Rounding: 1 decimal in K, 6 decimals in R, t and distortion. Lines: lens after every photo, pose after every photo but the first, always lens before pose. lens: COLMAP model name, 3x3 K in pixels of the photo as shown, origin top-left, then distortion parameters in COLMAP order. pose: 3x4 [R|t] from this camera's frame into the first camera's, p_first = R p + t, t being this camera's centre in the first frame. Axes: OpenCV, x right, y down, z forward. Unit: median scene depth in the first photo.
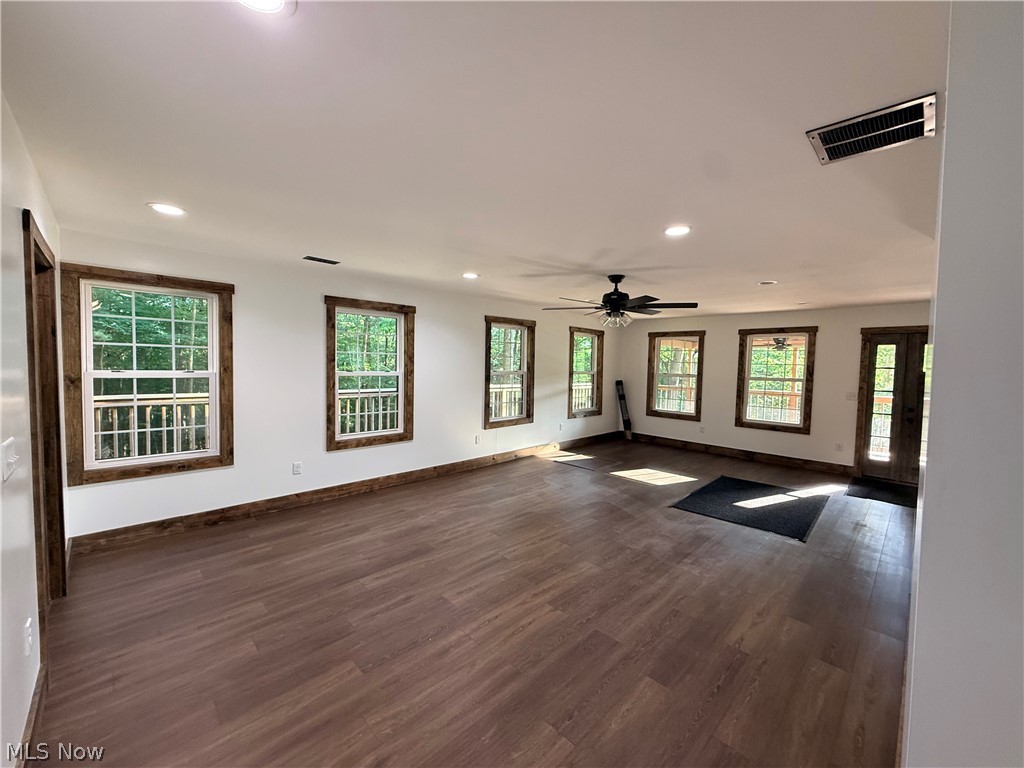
lens RADIAL K [[409.0, 0, 508.6], [0, 409.0, 385.5], [0, 0, 1]] dist [0.000325, -0.000231]
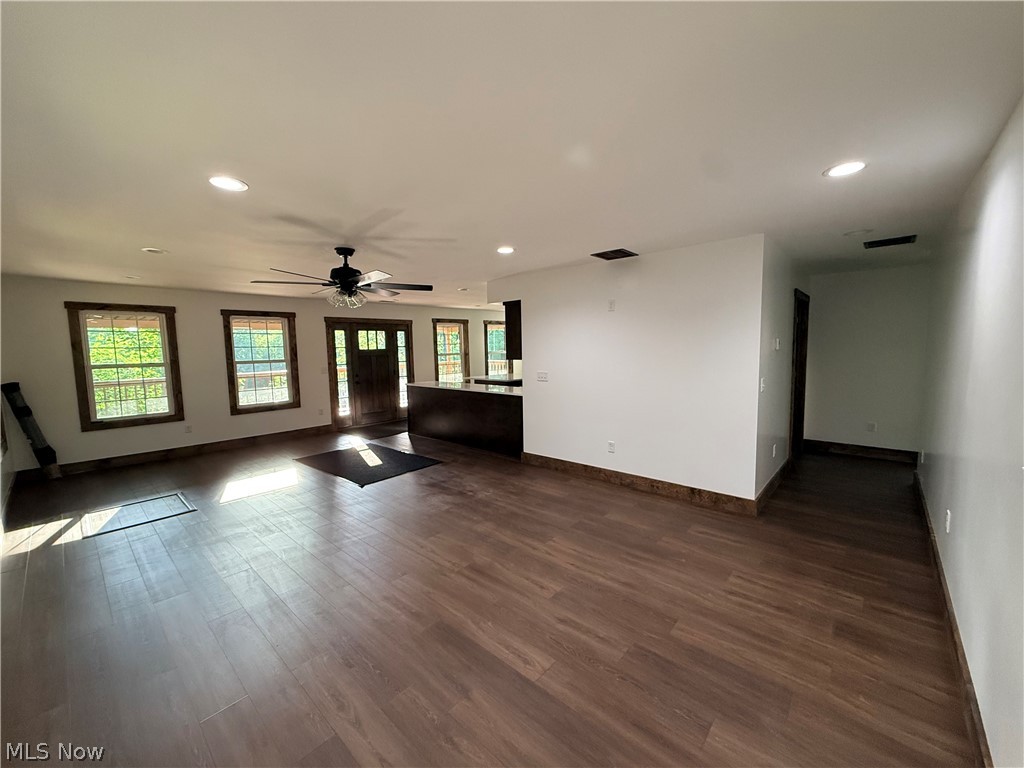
lens RADIAL K [[409.0, 0, 508.6], [0, 409.0, 385.5], [0, 0, 1]] dist [0.000325, -0.000231]
pose [[-0.067648, -0.118215, 0.990681, -0.877045], [0.070185, 0.989932, 0.122918, -0.080505], [-0.995238, 0.077846, -0.058670, 0.943609]]
